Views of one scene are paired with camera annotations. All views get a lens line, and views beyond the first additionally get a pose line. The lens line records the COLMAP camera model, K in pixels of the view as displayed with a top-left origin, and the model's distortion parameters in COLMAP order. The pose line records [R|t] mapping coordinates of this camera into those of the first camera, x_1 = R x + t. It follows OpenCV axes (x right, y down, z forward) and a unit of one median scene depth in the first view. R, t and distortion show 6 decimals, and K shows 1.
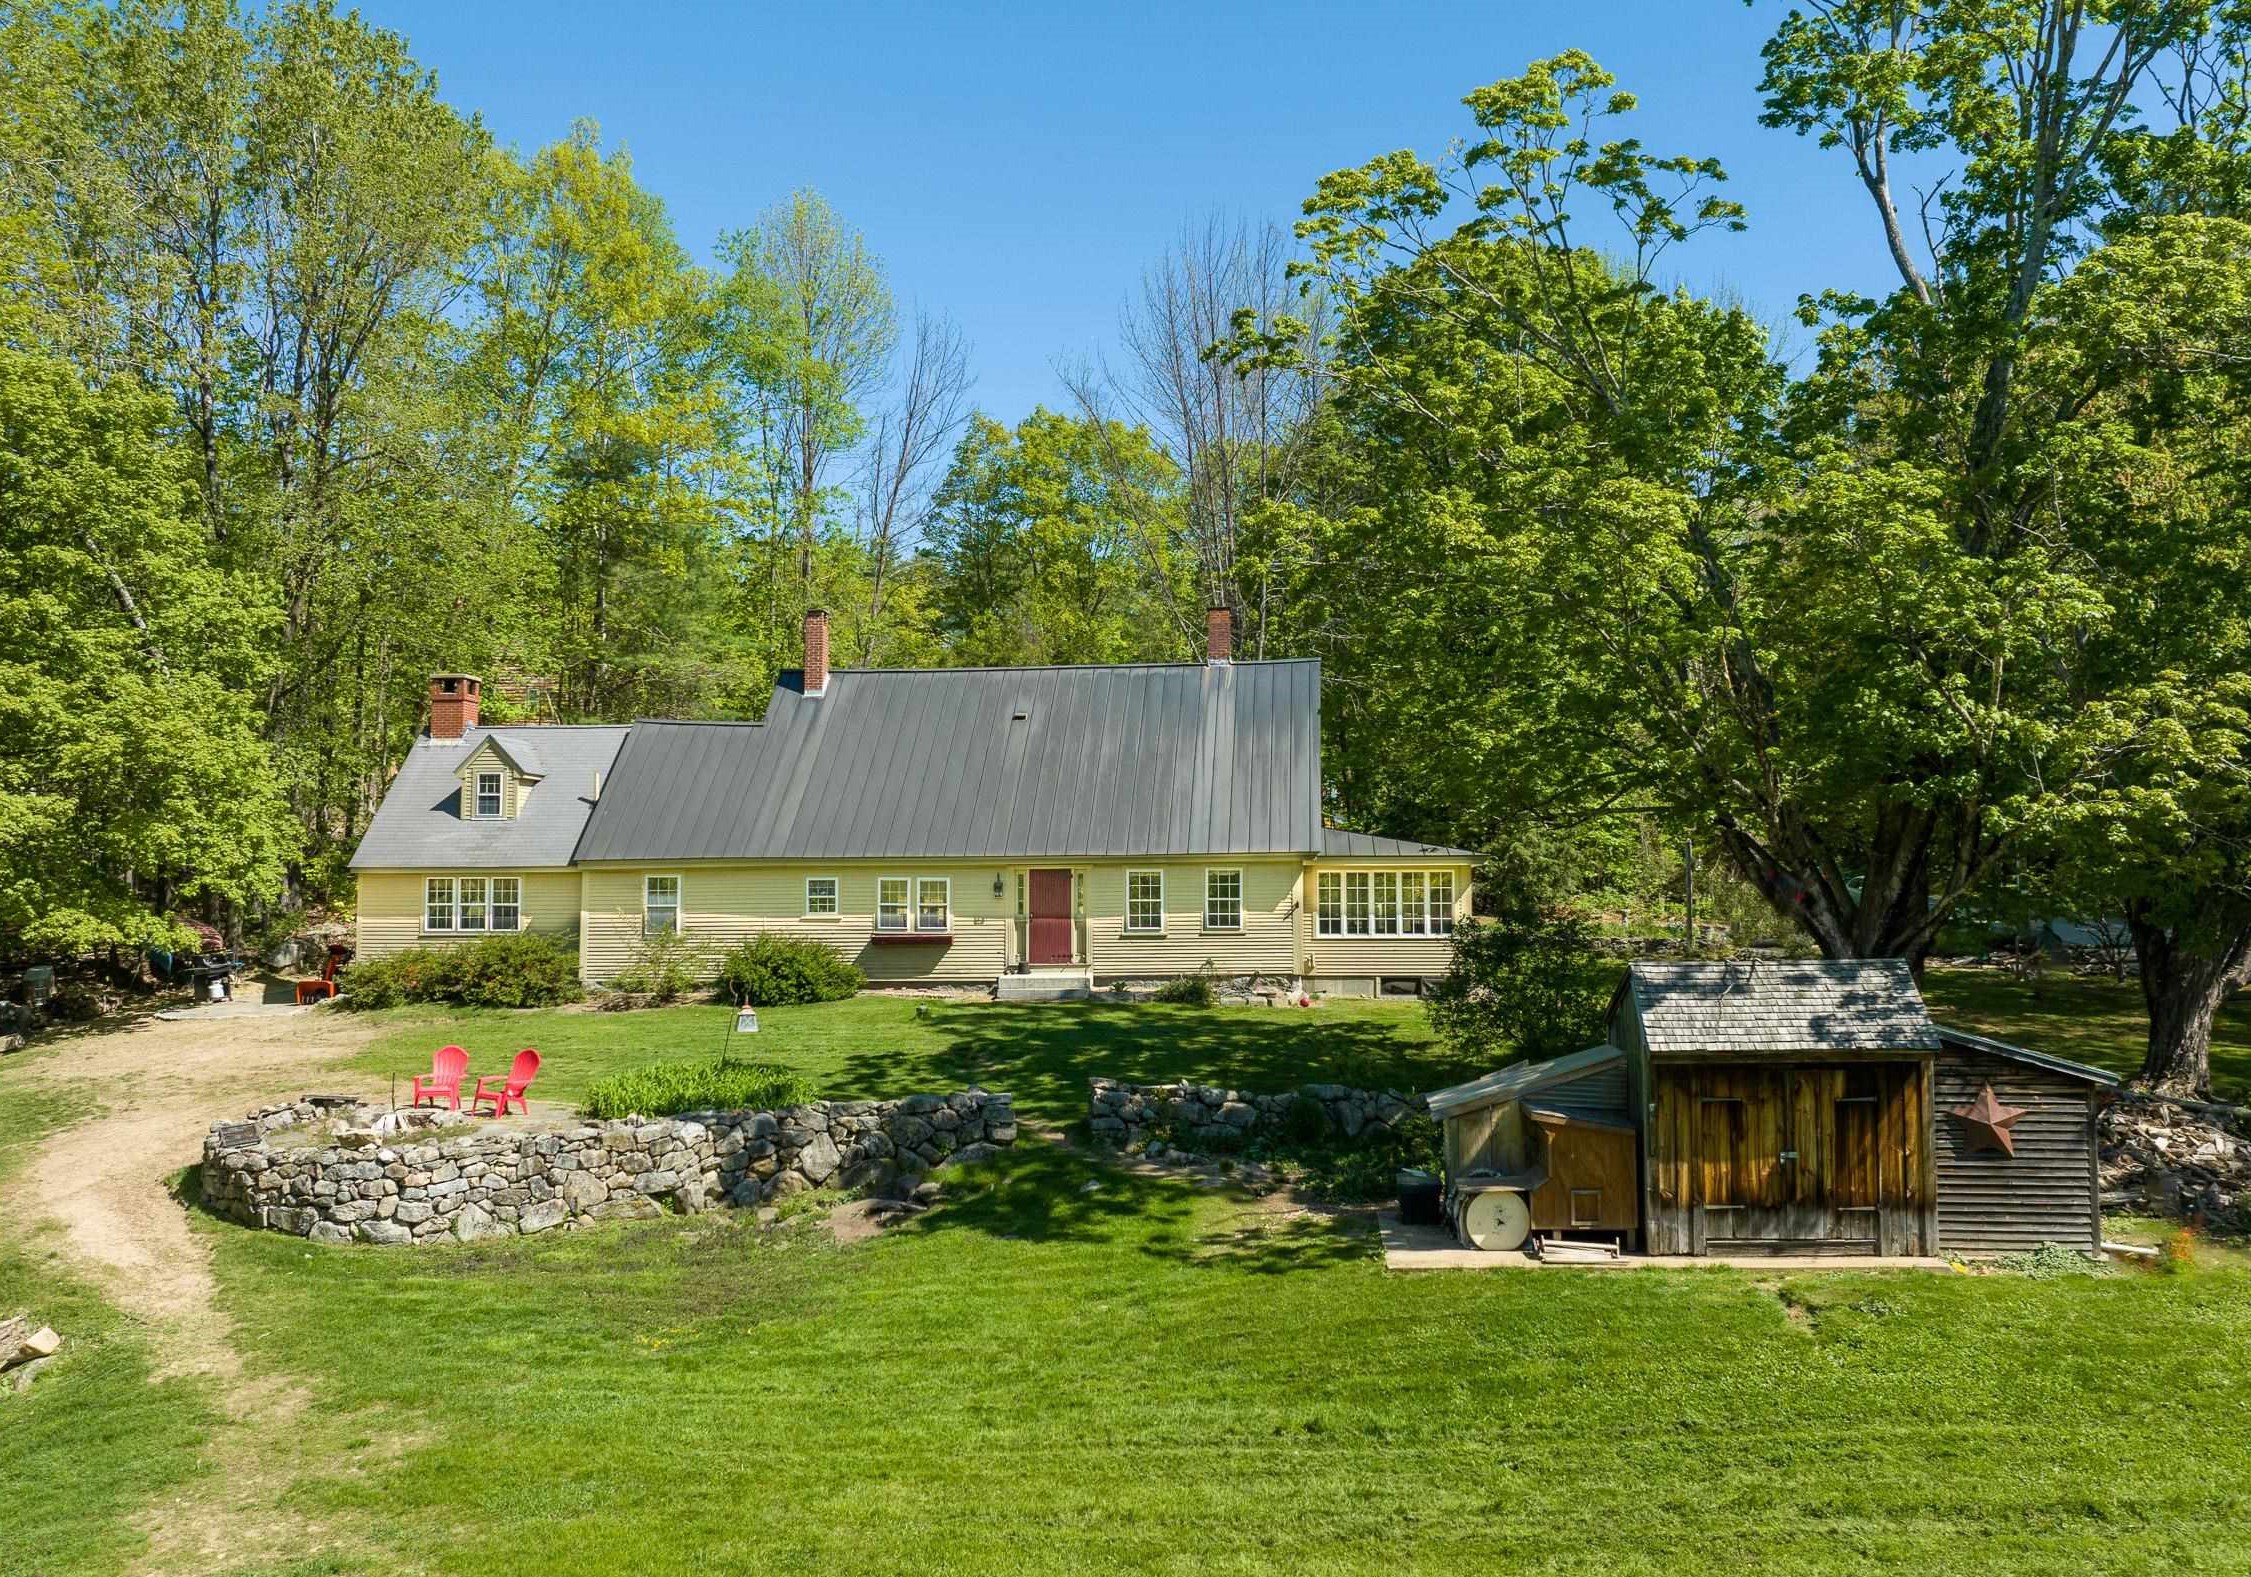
lens RADIAL K [[1851.7, 0, 1198.9], [0, 1851.7, 786.4], [0, 0, 1]] dist [-0.003794, -0.092198]
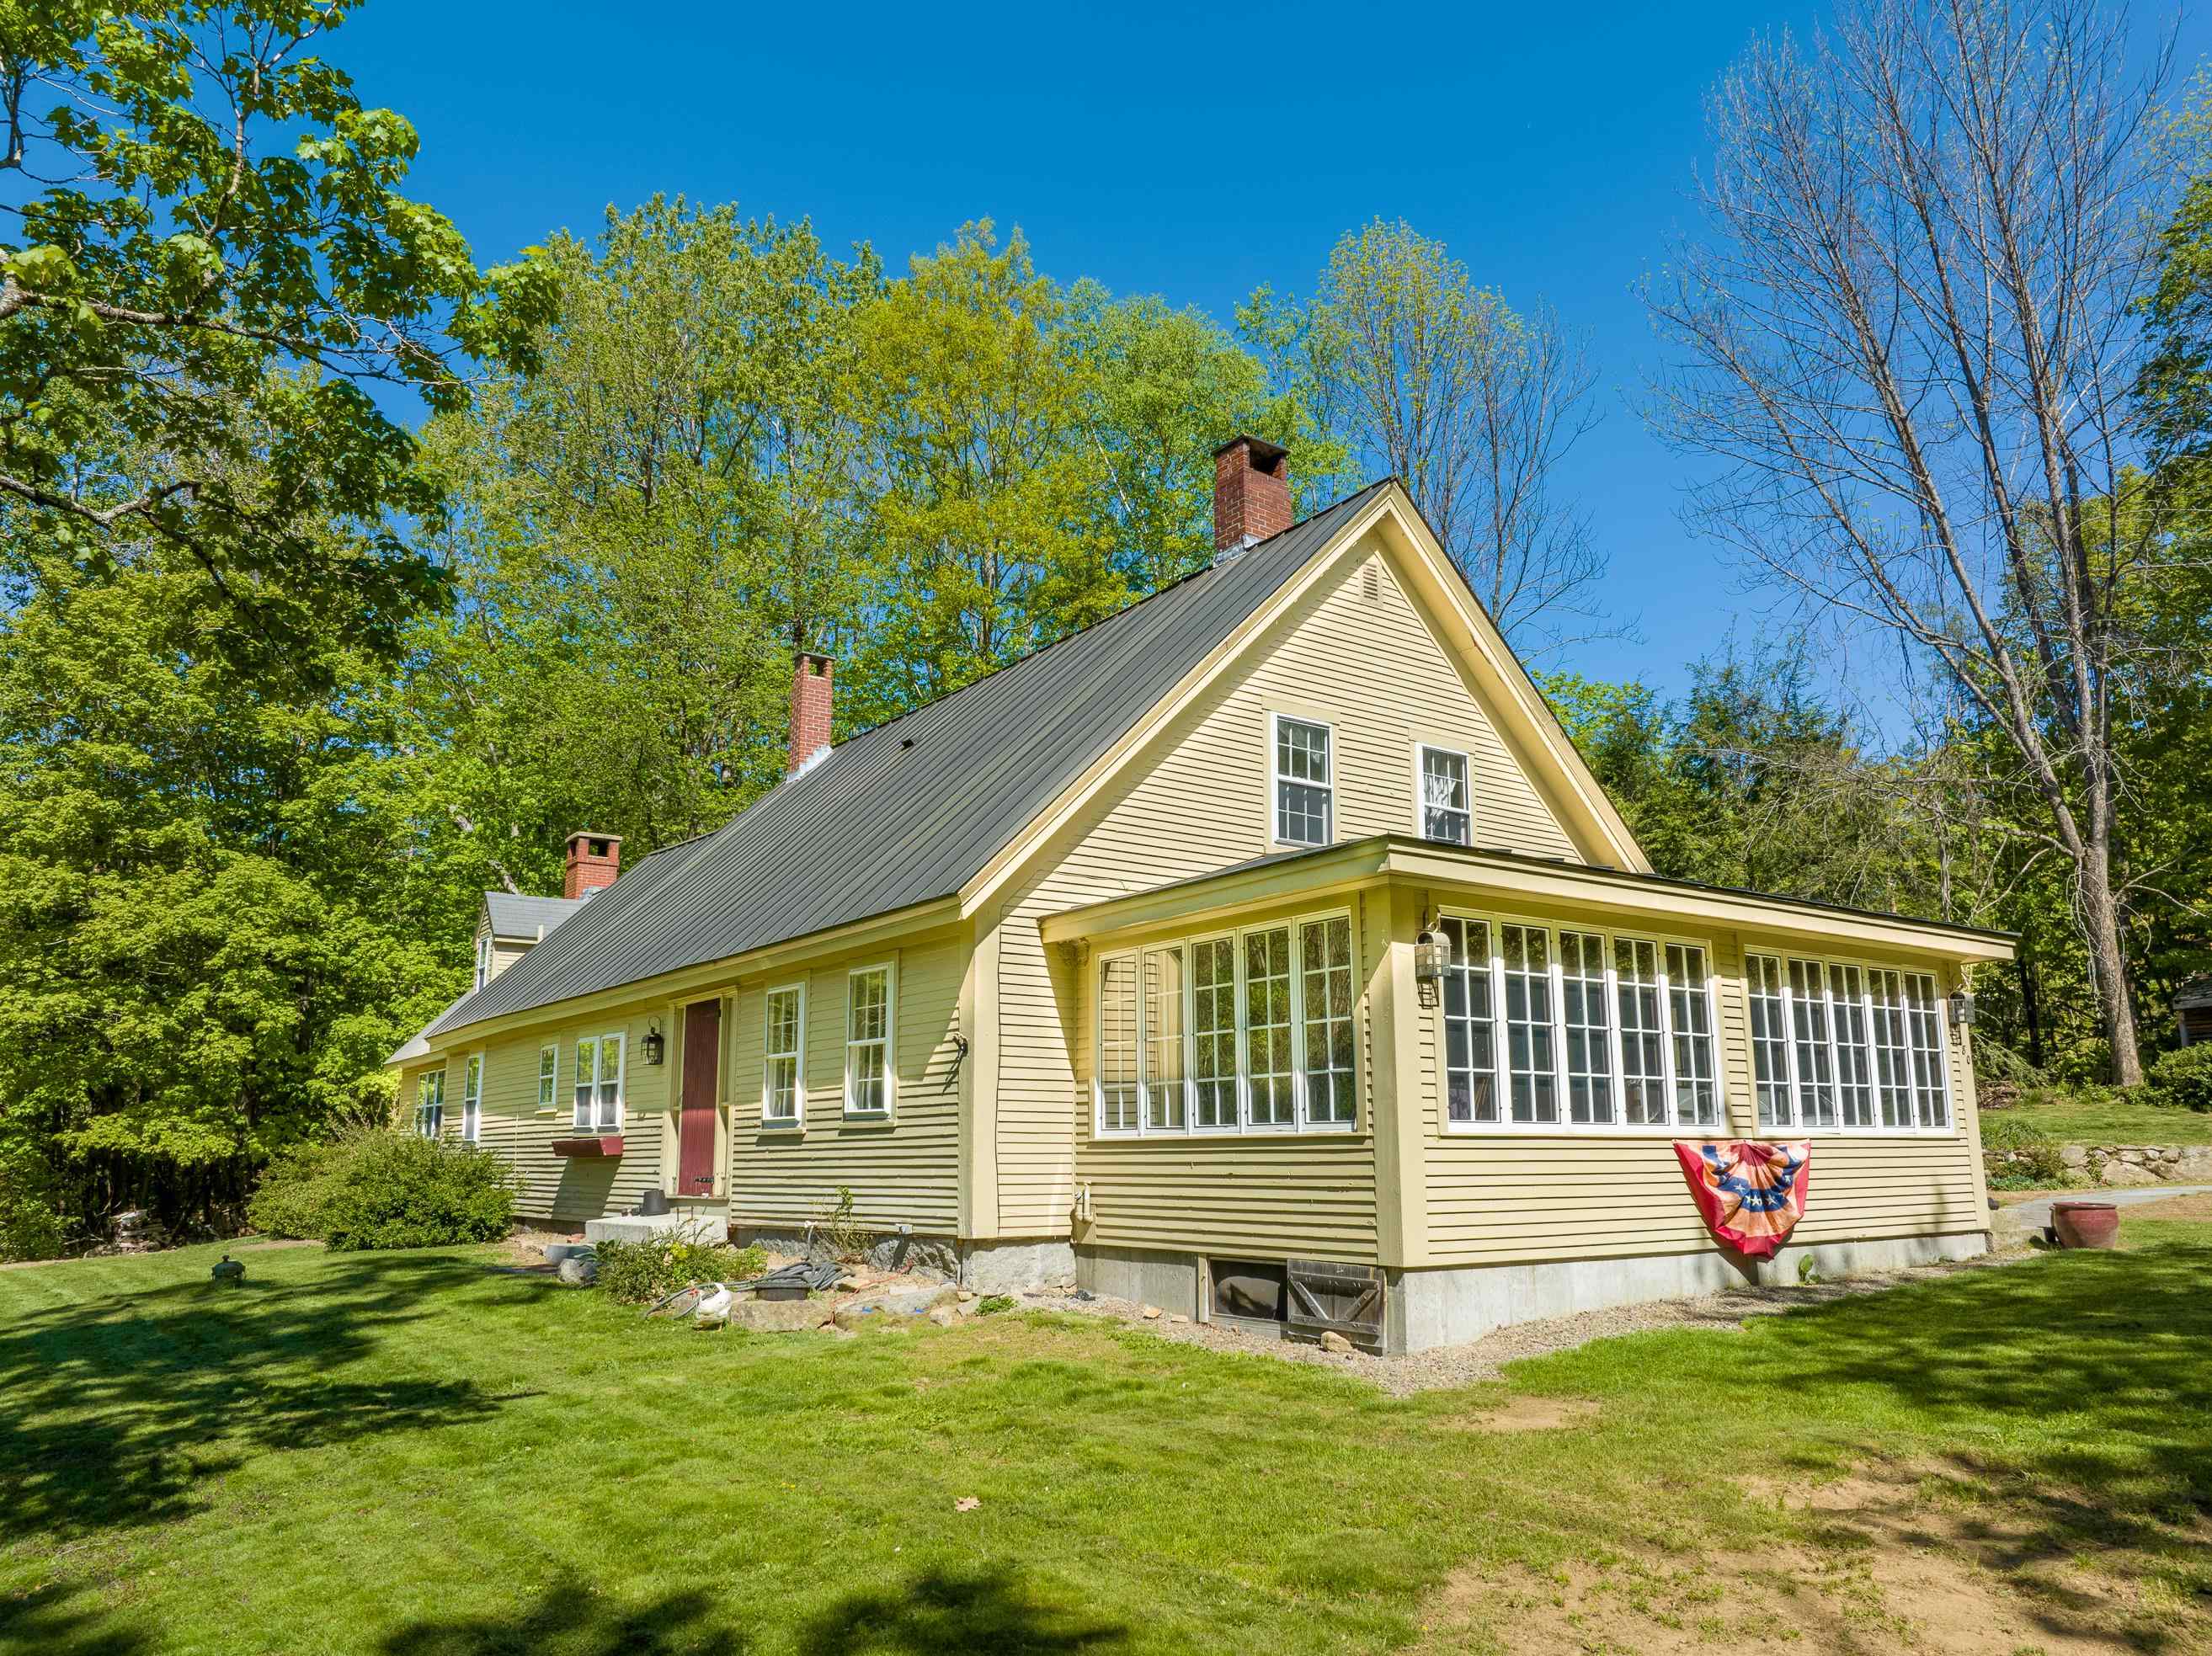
lens RADIAL K [[1554.4, 0, 1106.0], [0, 1554.4, 828.0], [0, 0, 1]] dist [-0.037923, -0.003592]
pose [[0.646262, -0.158830, -0.746403, 0.311946], [0.041249, 0.983941, -0.173662, 0.076000], [0.762000, 0.081443, 0.642436, 0.817725]]
